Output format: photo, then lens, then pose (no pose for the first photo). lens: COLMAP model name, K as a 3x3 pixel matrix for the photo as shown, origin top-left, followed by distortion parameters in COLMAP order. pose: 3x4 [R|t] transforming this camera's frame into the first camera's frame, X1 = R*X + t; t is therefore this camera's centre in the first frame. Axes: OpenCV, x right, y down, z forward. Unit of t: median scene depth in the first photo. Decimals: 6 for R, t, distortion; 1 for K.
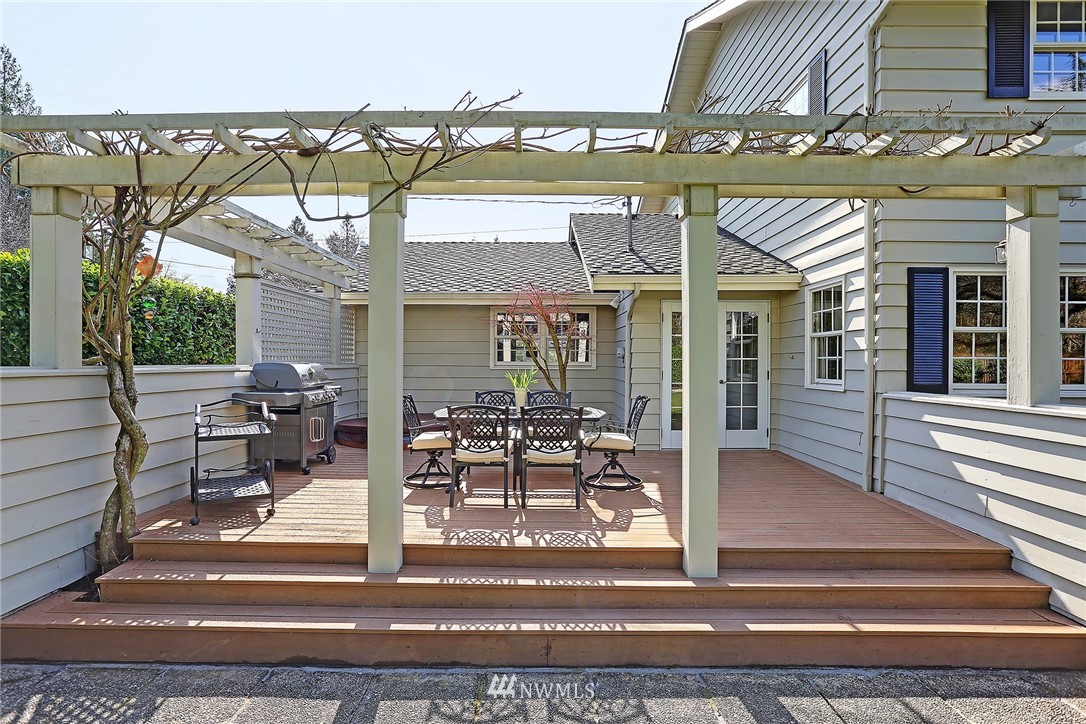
lens RADIAL K [[565.5, 0, 542.2], [0, 565.5, 362.0], [0, 0, 1]] dist [-0.002650, -0.000235]
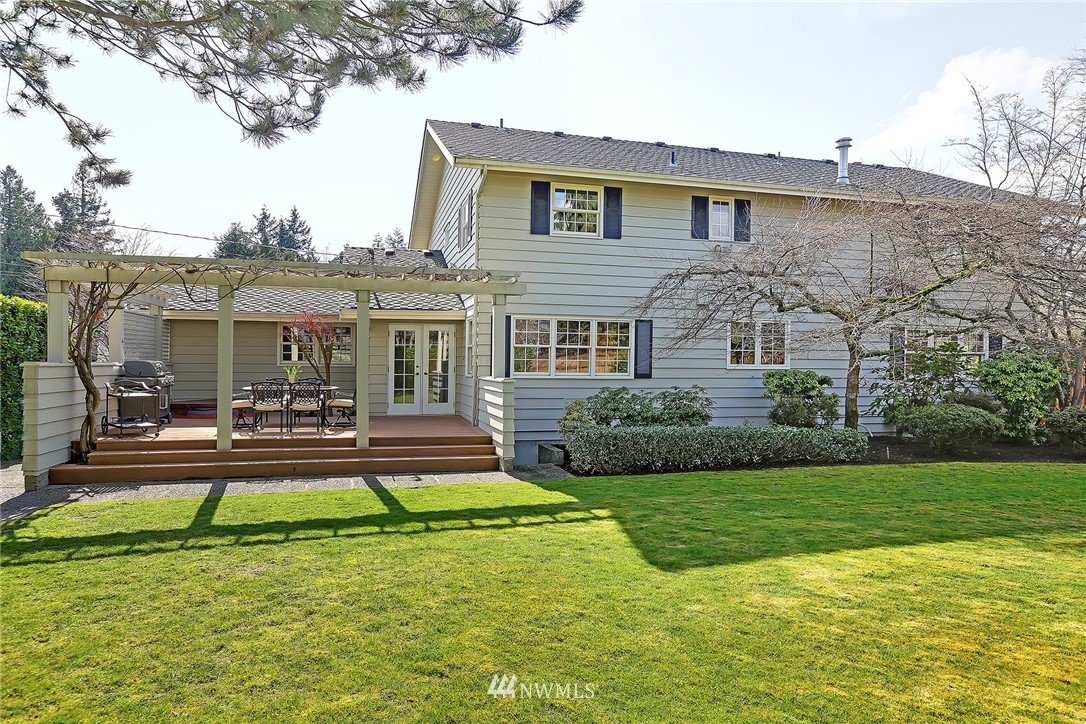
lens RADIAL K [[707.6, 0, 542.3], [0, 707.6, 361.5], [0, 0, 1]] dist [0.012706, 0.006222]
pose [[0.968289, 0.002645, 0.249819, 0.197457], [-0.001909, 0.999993, -0.003188, 0.008817], [-0.249826, 0.002610, 0.968287, -1.635432]]
